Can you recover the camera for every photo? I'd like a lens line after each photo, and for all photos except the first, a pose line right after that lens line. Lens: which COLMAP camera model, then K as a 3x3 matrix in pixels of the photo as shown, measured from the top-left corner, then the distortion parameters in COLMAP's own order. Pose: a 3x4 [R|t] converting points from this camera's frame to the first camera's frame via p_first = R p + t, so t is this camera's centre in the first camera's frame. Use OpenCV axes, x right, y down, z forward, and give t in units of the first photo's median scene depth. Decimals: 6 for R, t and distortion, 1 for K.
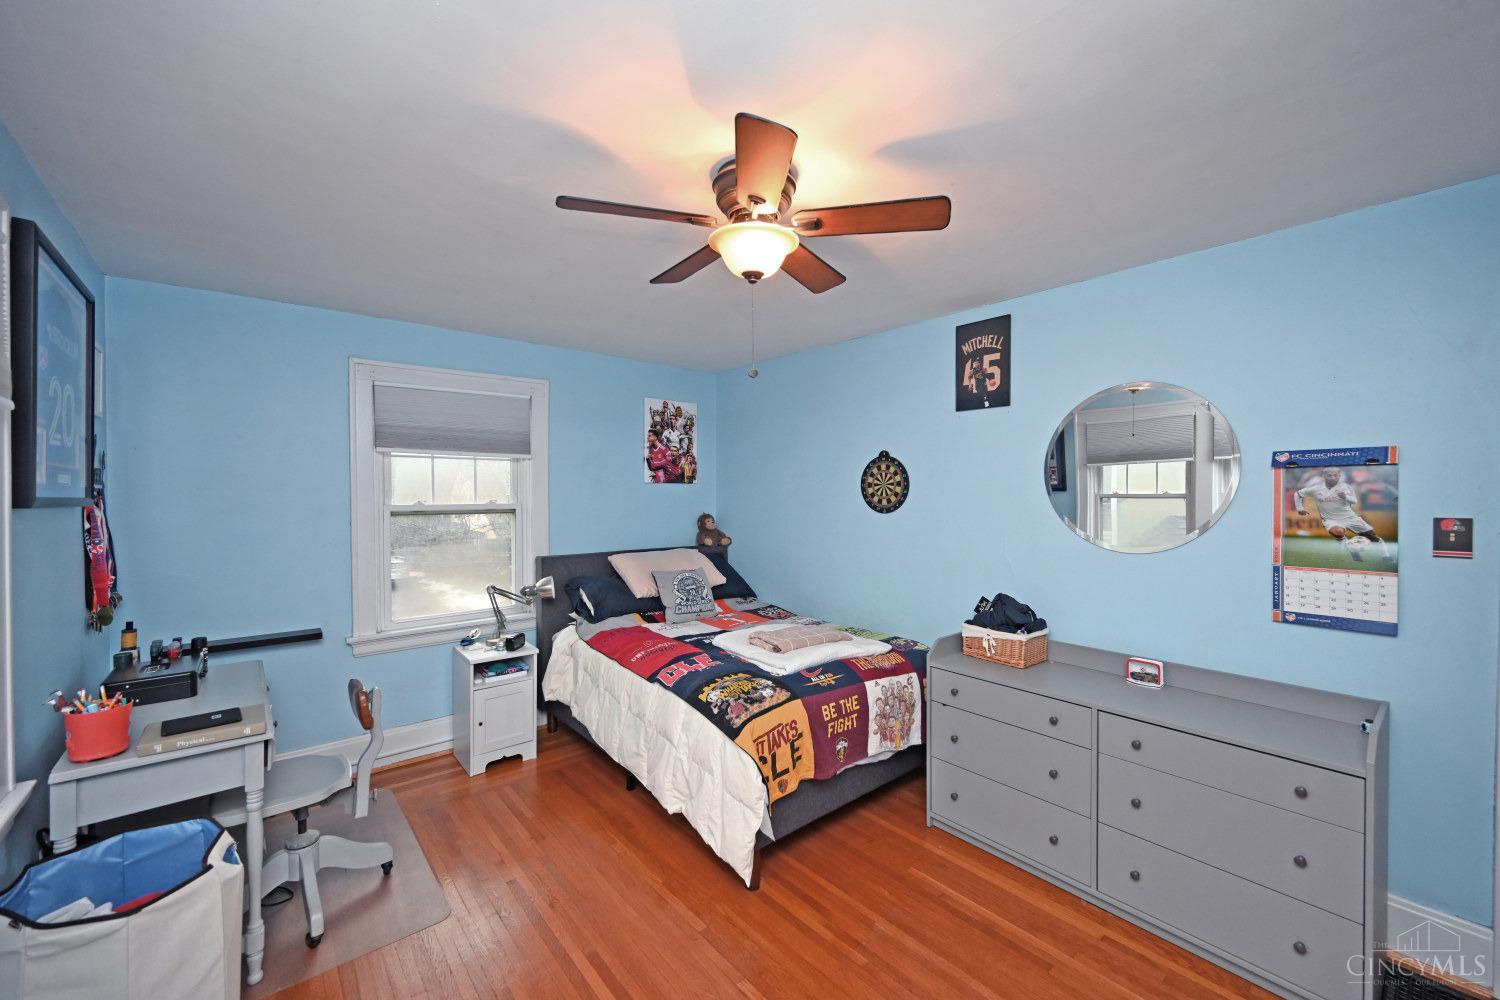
lens RADIAL K [[599.6, 0, 747.1], [0, 599.6, 499.4], [0, 0, 1]] dist [-0.000589, -0.000080]
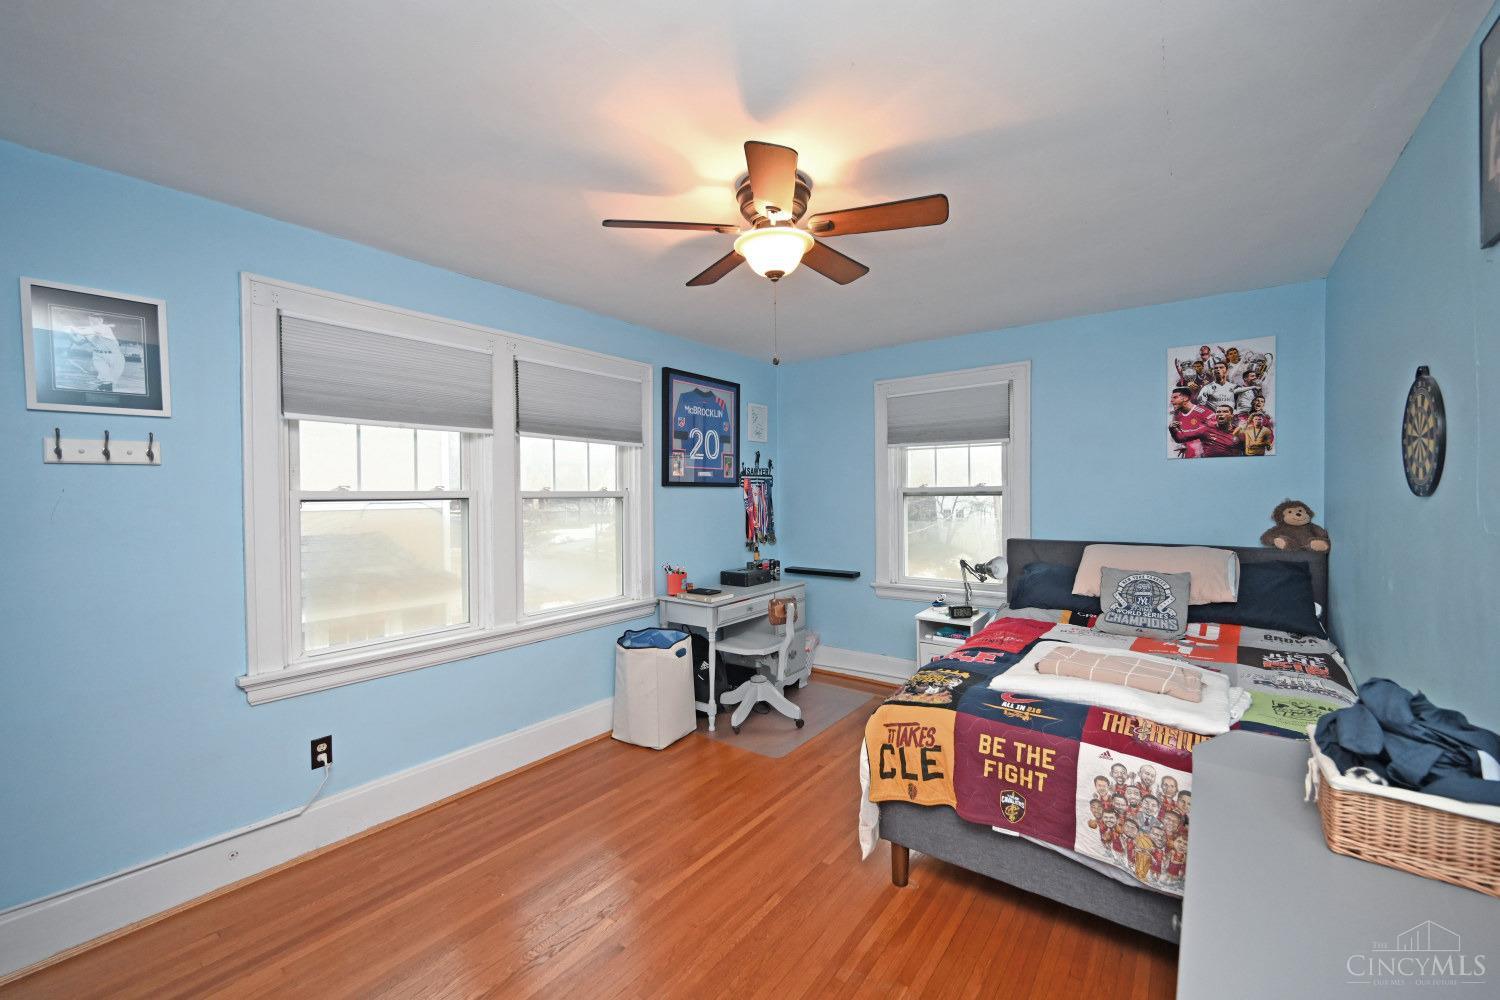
lens RADIAL K [[599.6, 0, 745.4], [0, 599.6, 500.1], [0, 0, 1]] dist [-0.000589, -0.000080]
pose [[0.217720, 0.013050, -0.975924, 0.549386], [-0.000052, 0.999911, 0.013359, 0.018010], [0.976011, -0.002857, 0.217702, 0.350402]]
